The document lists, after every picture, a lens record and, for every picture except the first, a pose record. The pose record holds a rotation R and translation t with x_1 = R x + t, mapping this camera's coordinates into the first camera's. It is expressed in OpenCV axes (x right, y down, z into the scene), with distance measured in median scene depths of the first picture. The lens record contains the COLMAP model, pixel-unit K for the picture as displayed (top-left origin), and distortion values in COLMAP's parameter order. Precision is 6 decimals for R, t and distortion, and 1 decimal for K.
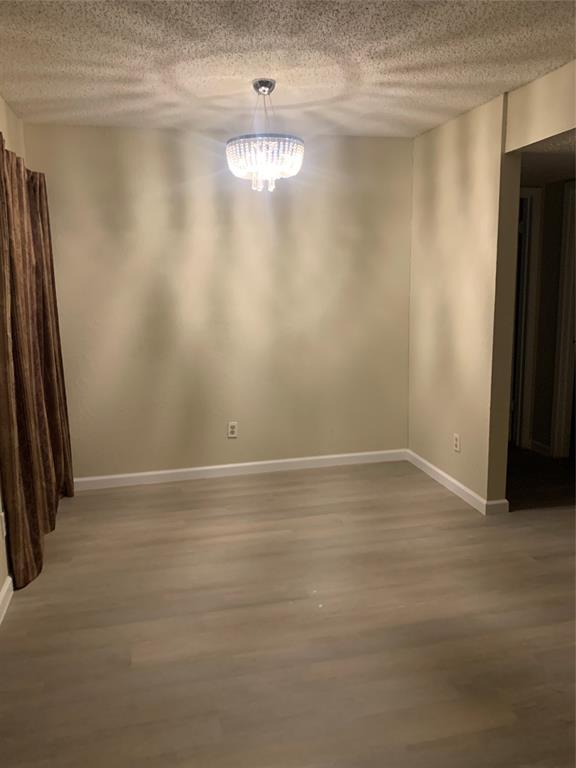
lens RADIAL K [[585.3, 0, 289.7], [0, 585.3, 381.4], [0, 0, 1]] dist [0.042163, -0.038941]
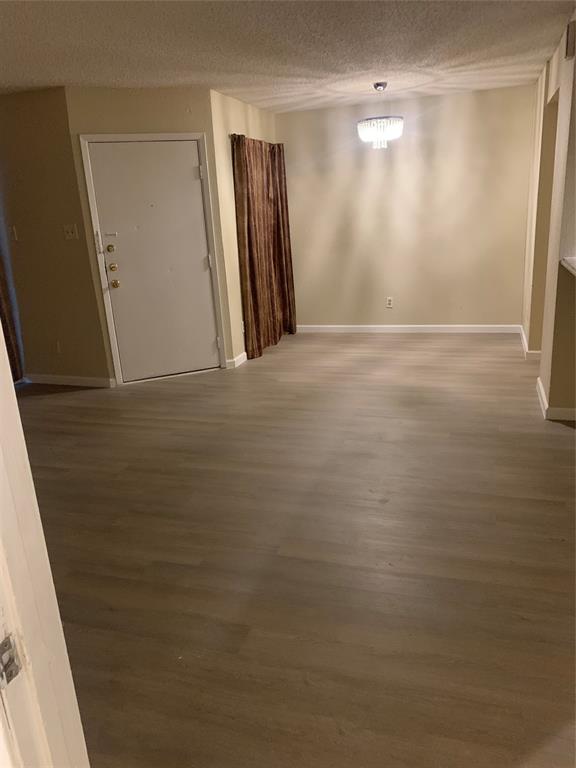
lens RADIAL K [[585.3, 0, 288.2], [0, 585.3, 386.2], [0, 0, 1]] dist [0.042163, -0.038941]
pose [[0.860733, 0.116604, -0.495521, 0.596249], [-0.046259, 0.987301, 0.151974, 0.101242], [0.506950, -0.107887, 0.855197, -0.614618]]
